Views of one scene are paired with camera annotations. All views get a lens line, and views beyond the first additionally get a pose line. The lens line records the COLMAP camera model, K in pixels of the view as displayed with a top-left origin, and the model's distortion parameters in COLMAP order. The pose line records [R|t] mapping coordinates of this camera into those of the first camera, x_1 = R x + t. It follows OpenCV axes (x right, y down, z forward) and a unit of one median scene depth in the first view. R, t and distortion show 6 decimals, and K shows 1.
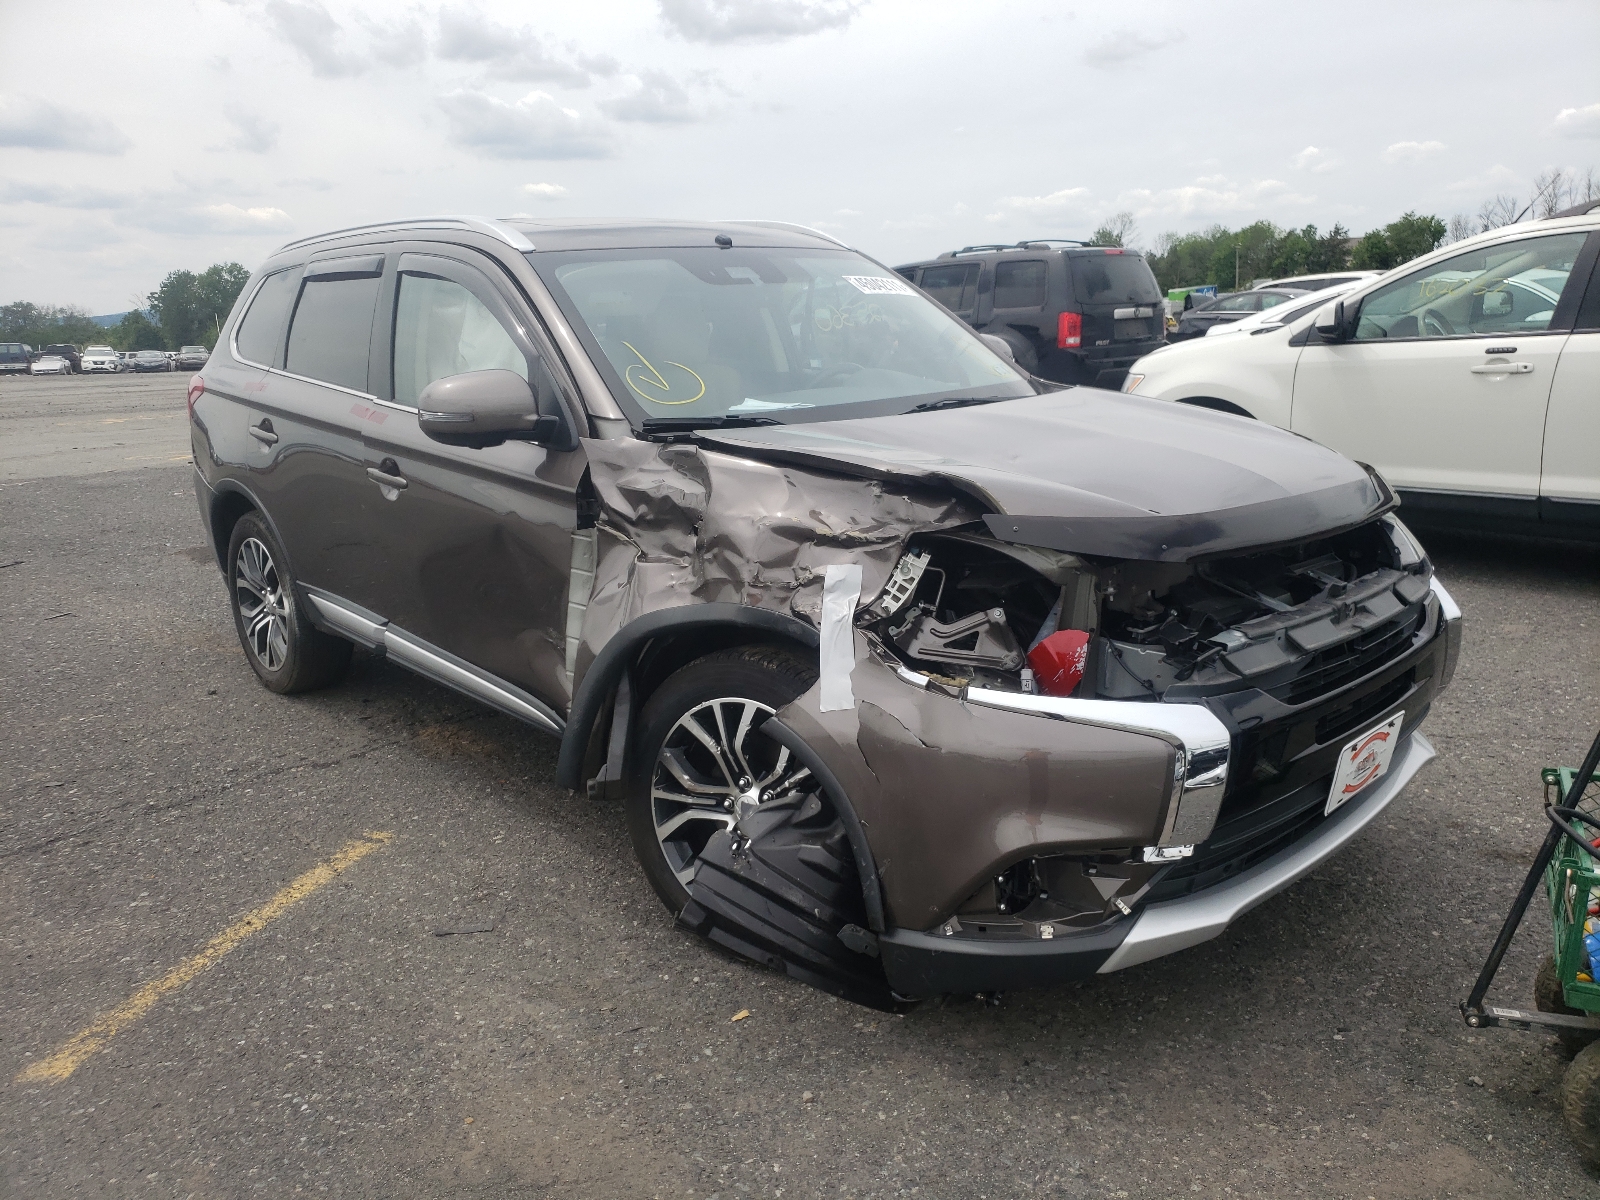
lens RADIAL K [[1206.1, 0, 800.0], [0, 1206.1, 600.0], [0, 0, 1]] dist [0.000510, 0.000544]
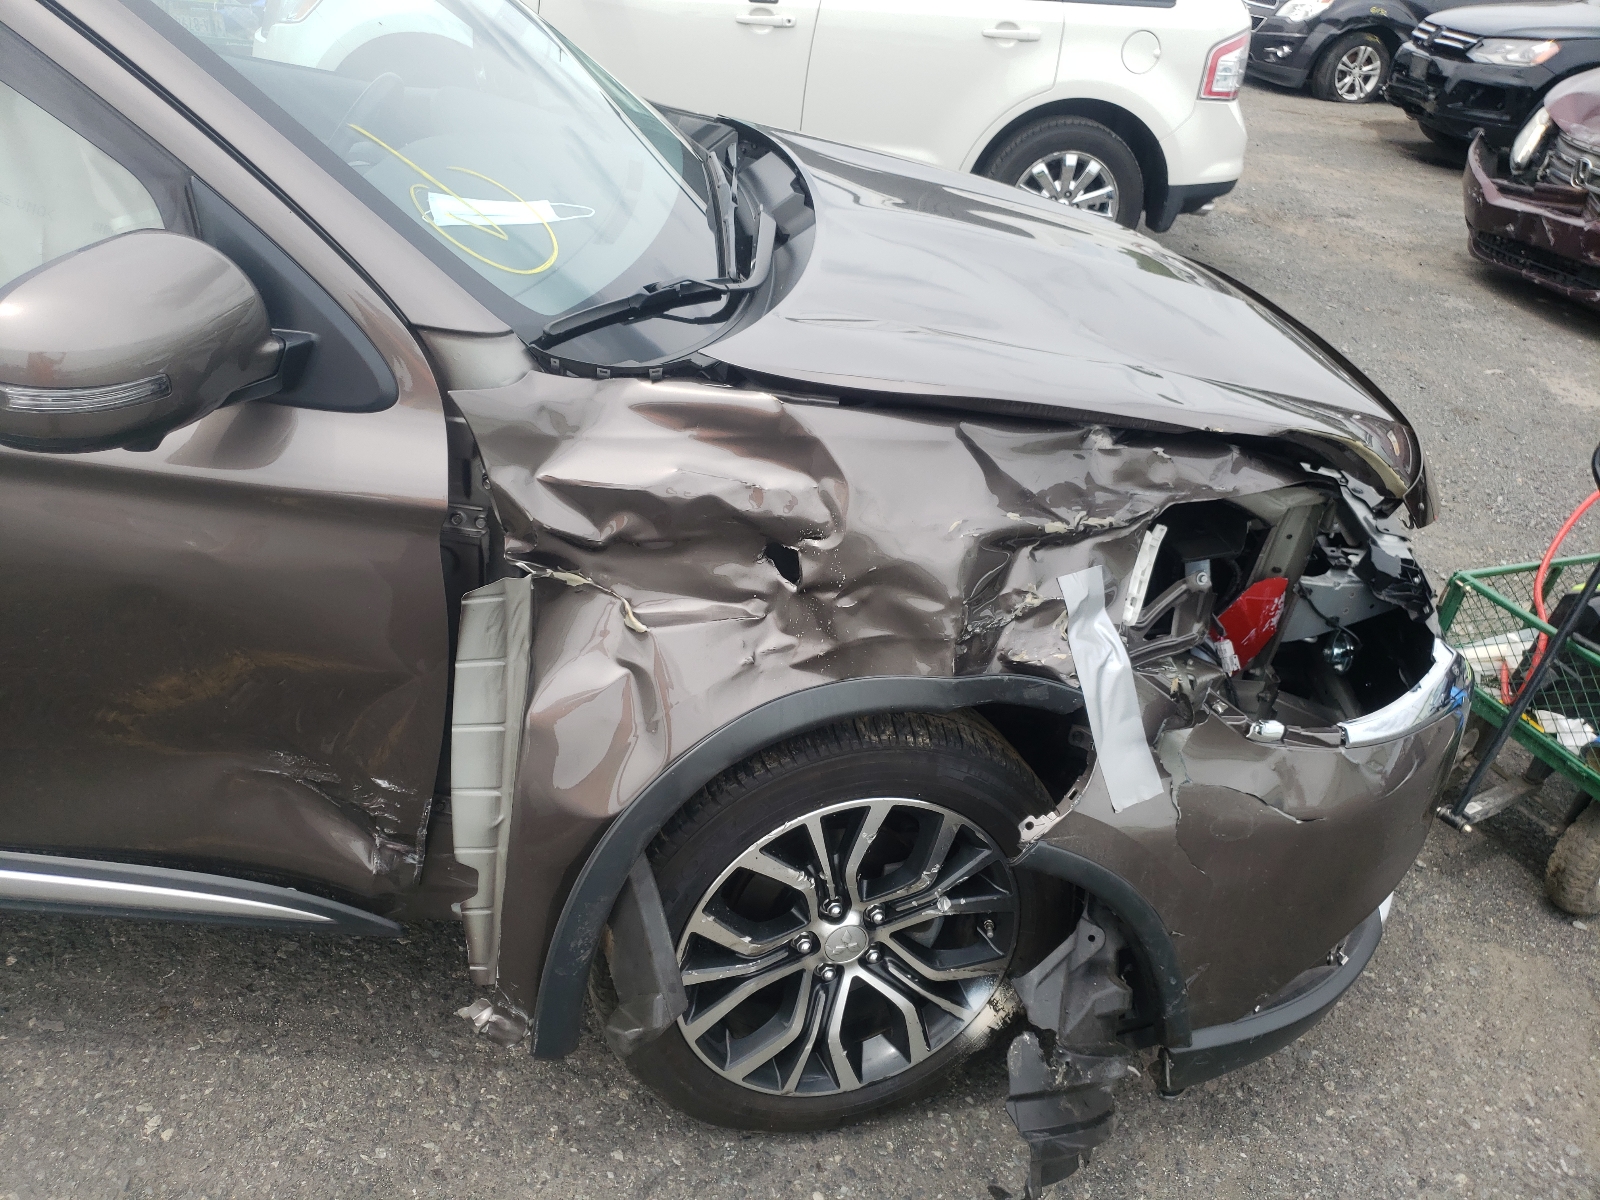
lens RADIAL K [[1233.1, 0, 800.0], [0, 1233.1, 600.0], [0, 0, 1]] dist [0.009240, 0.001448]
pose [[0.680443, -0.293129, 0.671619, -0.450353], [0.071863, 0.938785, 0.336926, -0.219988], [-0.729269, -0.180994, 0.659855, 0.631289]]
